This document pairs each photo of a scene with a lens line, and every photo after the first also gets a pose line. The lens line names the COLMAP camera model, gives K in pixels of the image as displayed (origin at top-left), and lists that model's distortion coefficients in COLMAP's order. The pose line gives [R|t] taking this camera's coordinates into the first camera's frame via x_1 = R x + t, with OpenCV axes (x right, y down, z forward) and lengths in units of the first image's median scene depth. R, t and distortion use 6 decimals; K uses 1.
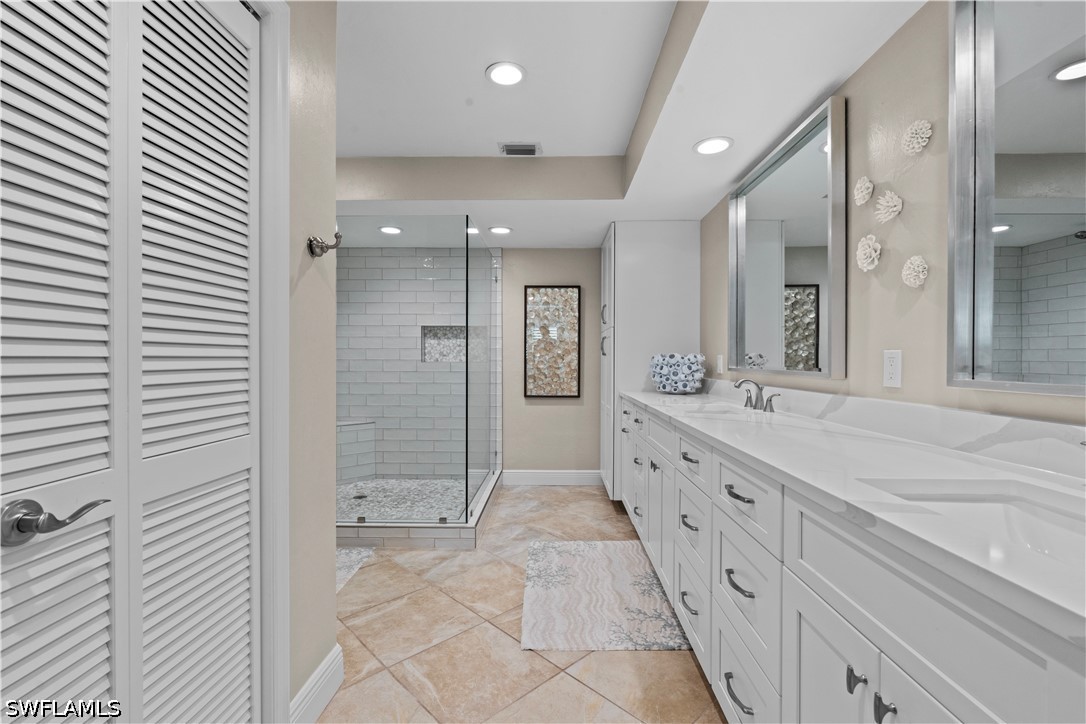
lens RADIAL K [[486.7, 0, 544.1], [0, 486.7, 361.8], [0, 0, 1]] dist [-0.002614, 0.000948]
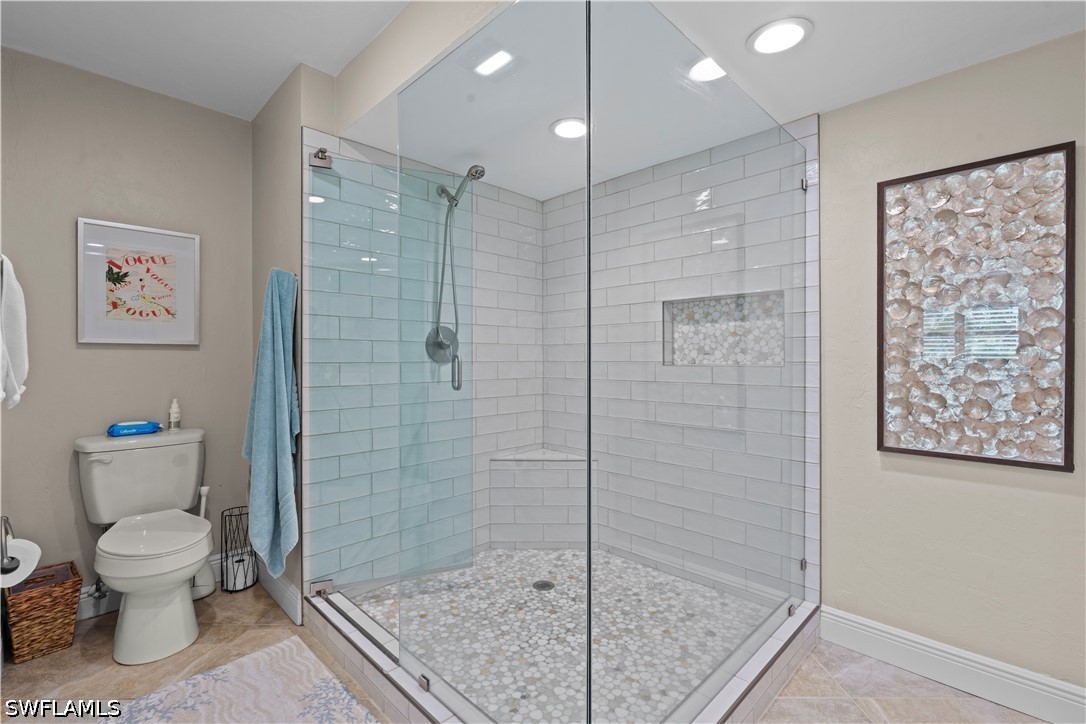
lens RADIAL K [[486.7, 0, 540.0], [0, 486.7, 361.6], [0, 0, 1]] dist [-0.002614, 0.000948]
pose [[0.721795, 0.000542, -0.692107, 0.039255], [0.002147, 0.999993, 0.003023, -0.005746], [0.692104, -0.003668, 0.721789, 0.495244]]
